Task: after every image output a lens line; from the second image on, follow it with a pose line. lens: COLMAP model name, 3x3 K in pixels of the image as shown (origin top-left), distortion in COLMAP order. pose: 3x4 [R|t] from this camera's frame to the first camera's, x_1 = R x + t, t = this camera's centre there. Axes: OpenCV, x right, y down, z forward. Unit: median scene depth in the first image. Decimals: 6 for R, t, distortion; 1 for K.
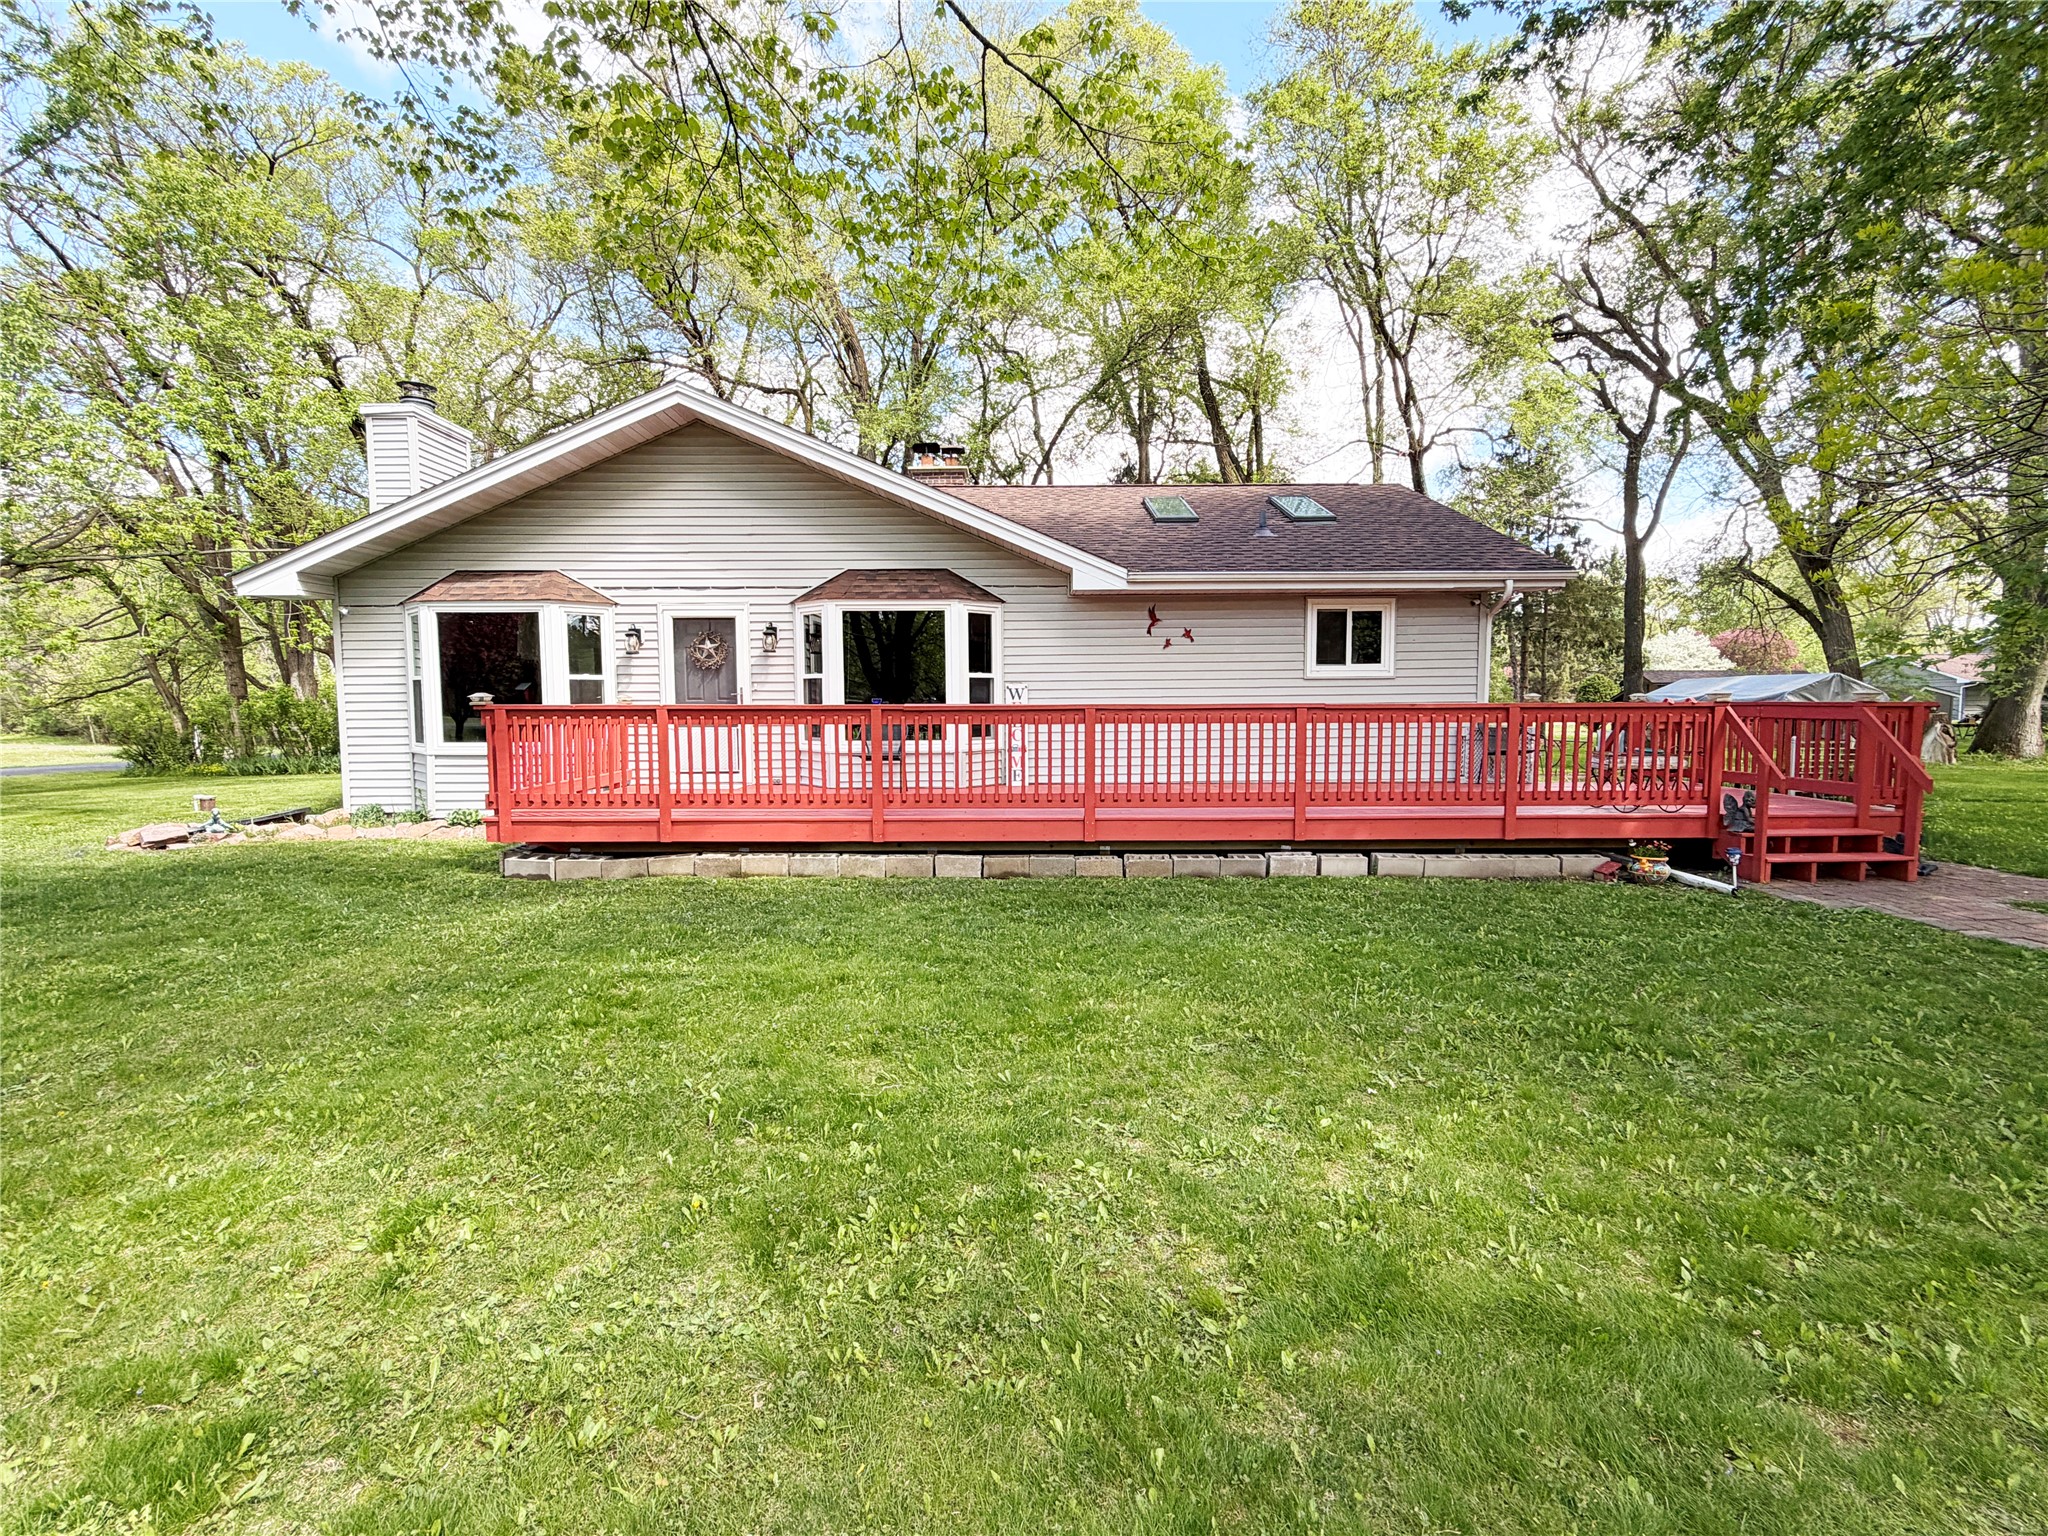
lens RADIAL K [[926.6, 0, 1019.6], [0, 926.6, 776.2], [0, 0, 1]] dist [-0.000917, -0.000050]
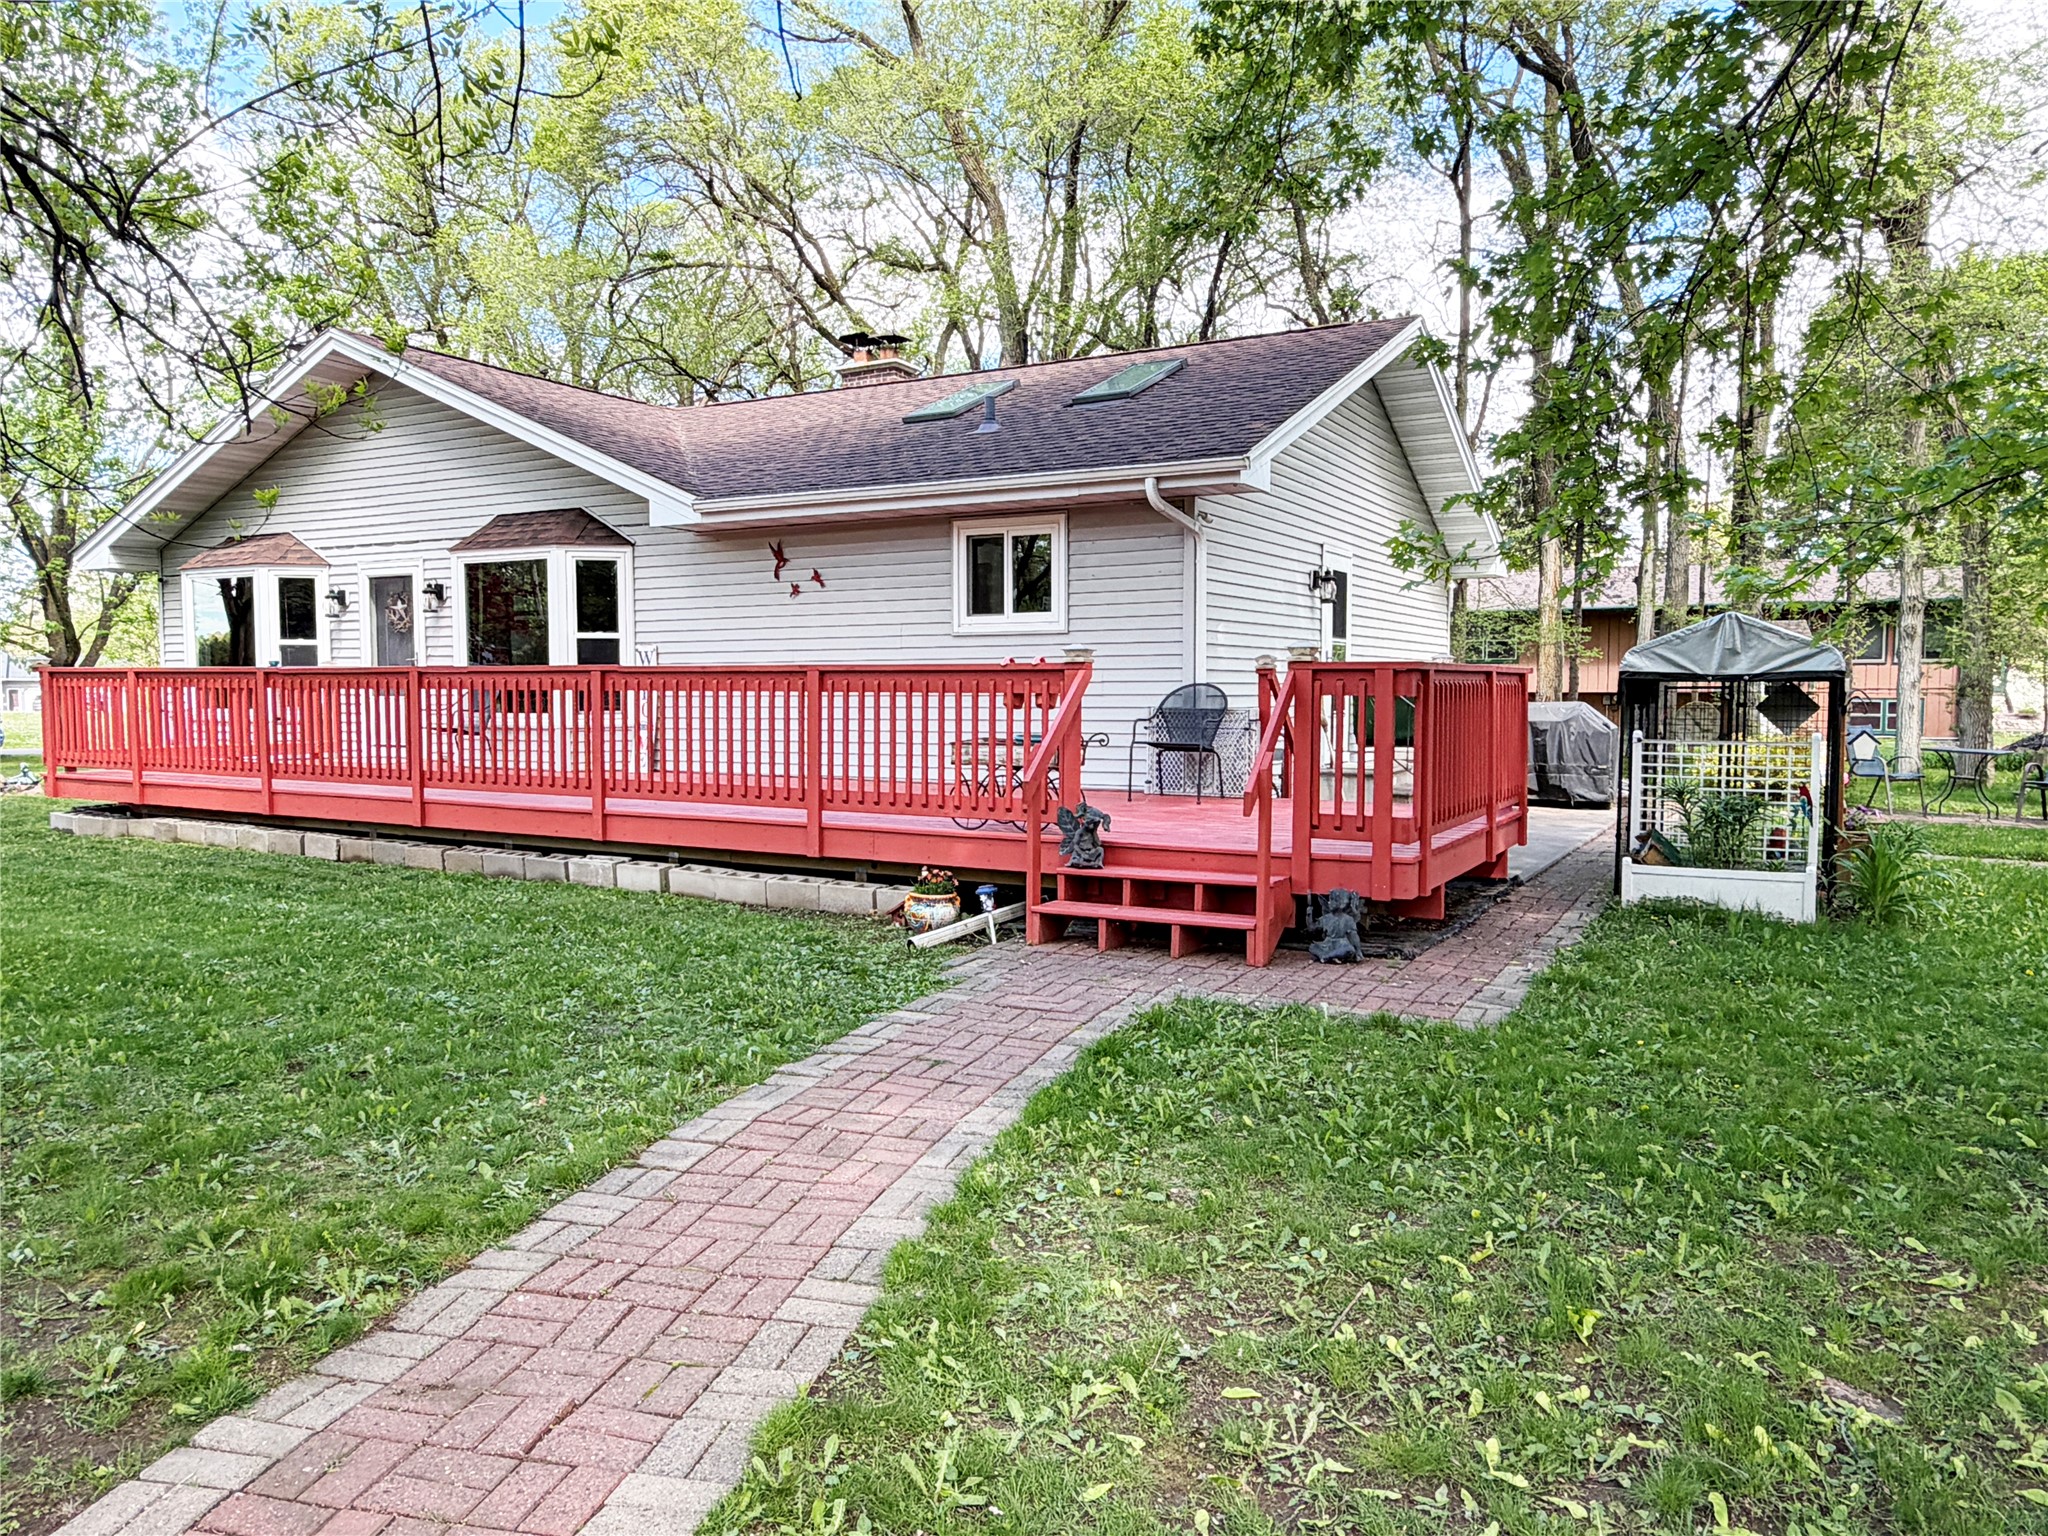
lens RADIAL K [[1424.9, 0, 1021.5], [0, 1424.9, 763.2], [0, 0, 1]] dist [0.005891, 0.001684]
pose [[0.864701, 0.033499, -0.501169, 0.919422], [-0.044253, 0.998974, -0.009580, -0.000149], [0.500334, 0.030462, 0.865296, 0.098612]]
